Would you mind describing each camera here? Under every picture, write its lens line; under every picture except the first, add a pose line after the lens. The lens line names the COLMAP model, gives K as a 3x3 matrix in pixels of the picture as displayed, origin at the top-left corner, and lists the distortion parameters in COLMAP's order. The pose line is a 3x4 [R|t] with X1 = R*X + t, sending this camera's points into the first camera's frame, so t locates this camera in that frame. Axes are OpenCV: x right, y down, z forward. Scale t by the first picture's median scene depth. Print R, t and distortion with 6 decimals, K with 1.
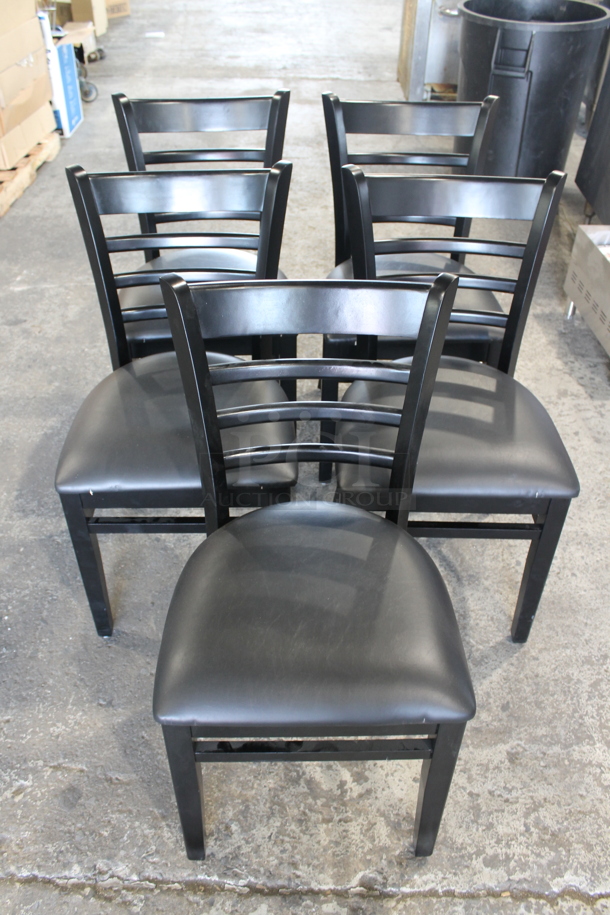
lens RADIAL K [[780.4, 0, 300.0], [0, 780.4, 450.5], [0, 0, 1]] dist [-0.158809, 0.134663]
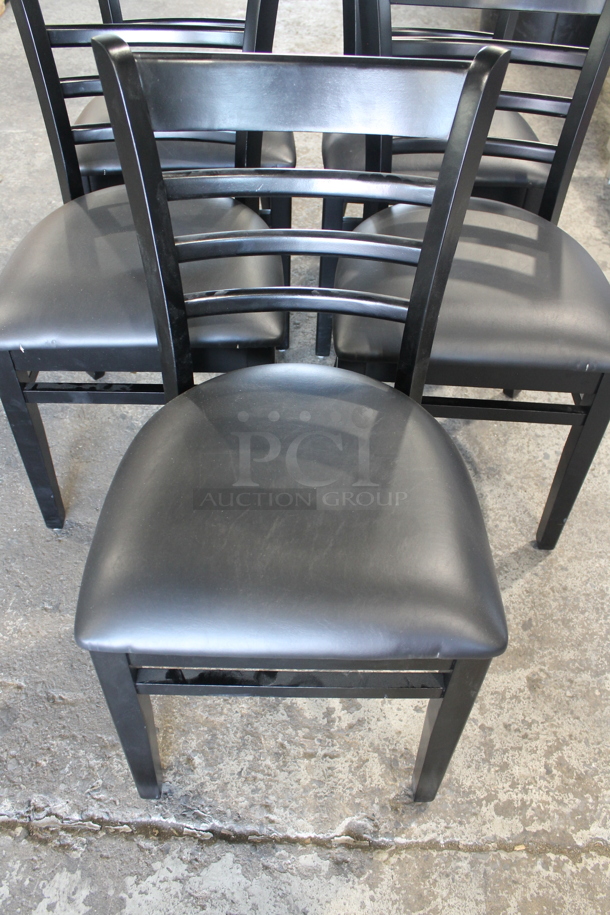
lens RADIAL K [[780.4, 0, 305.1], [0, 780.4, 451.0], [0, 0, 1]] dist [-0.158809, 0.134663]
pose [[0.999628, 0.027013, 0.003838, 0.018196], [-0.027284, 0.990377, 0.135681, 0.042895], [-0.000136, -0.135735, 0.990745, 0.207628]]
